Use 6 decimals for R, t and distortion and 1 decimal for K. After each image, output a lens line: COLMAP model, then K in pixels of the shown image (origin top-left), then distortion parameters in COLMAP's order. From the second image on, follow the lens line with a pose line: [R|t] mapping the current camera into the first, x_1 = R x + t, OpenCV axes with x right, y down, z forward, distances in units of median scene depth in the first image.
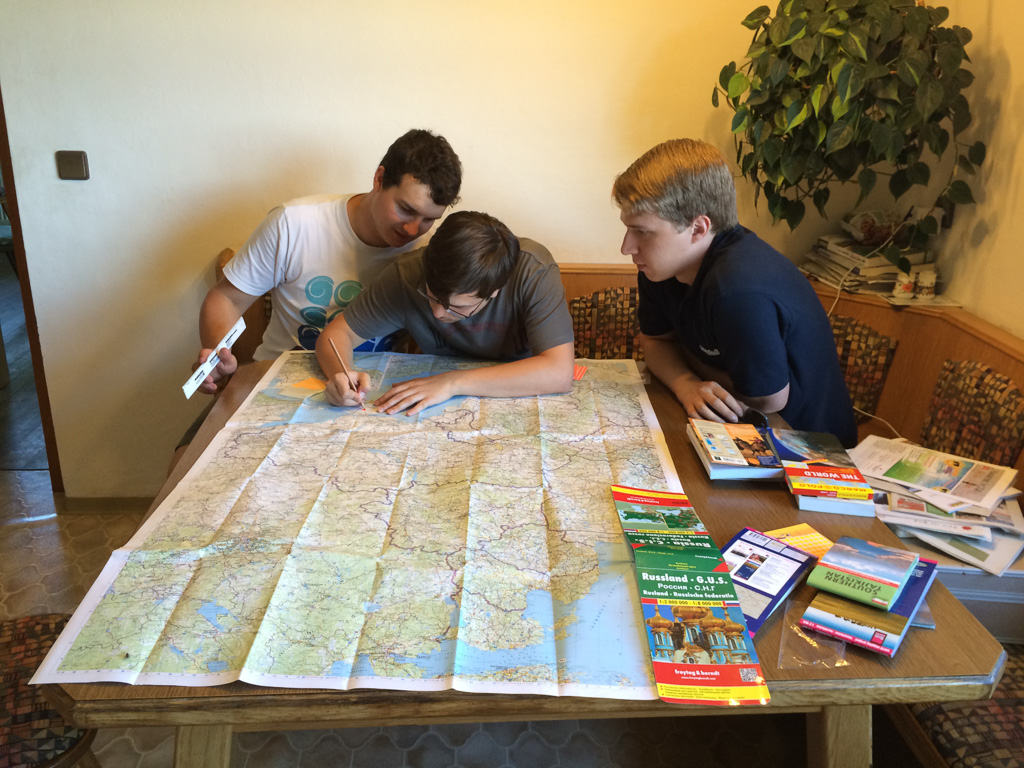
lens RADIAL K [[880.8, 0, 512.0], [0, 880.8, 384.0], [0, 0, 1]] dist [0.079973, -0.111937]
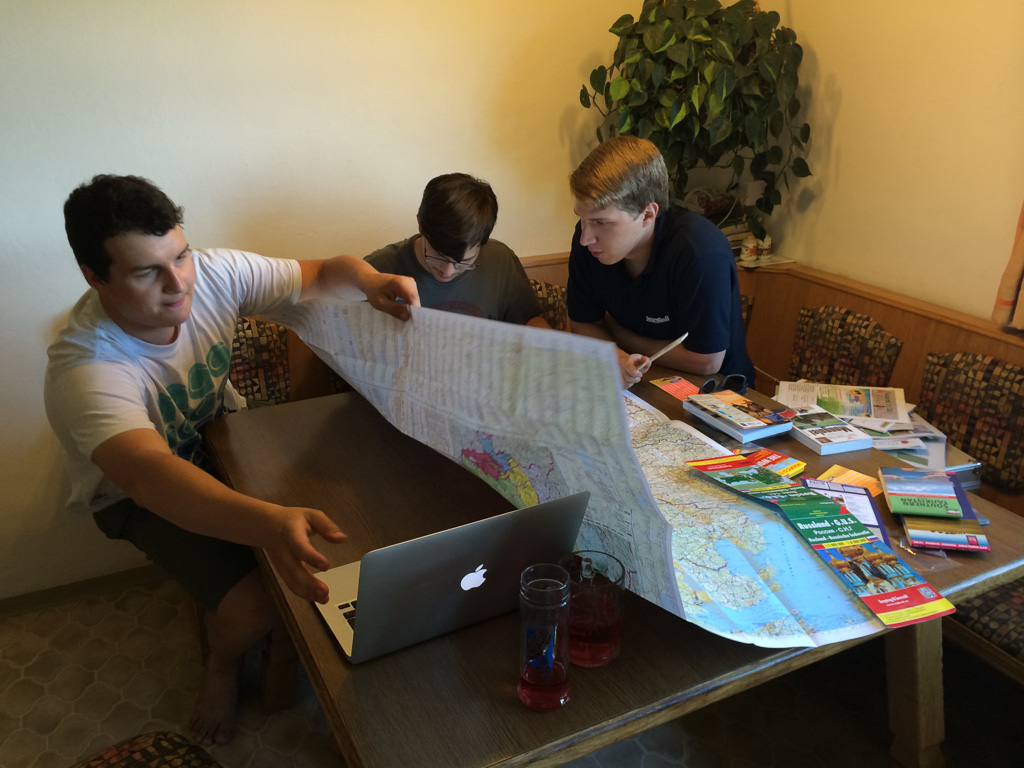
lens RADIAL K [[880.8, 0, 512.0], [0, 880.8, 384.0], [0, 0, 1]] dist [0.079973, -0.111937]
pose [[0.923080, -0.174066, 0.342963, -0.323052], [0.165404, 0.984714, 0.054597, -0.060733], [-0.347224, 0.006330, 0.937761, 0.020892]]
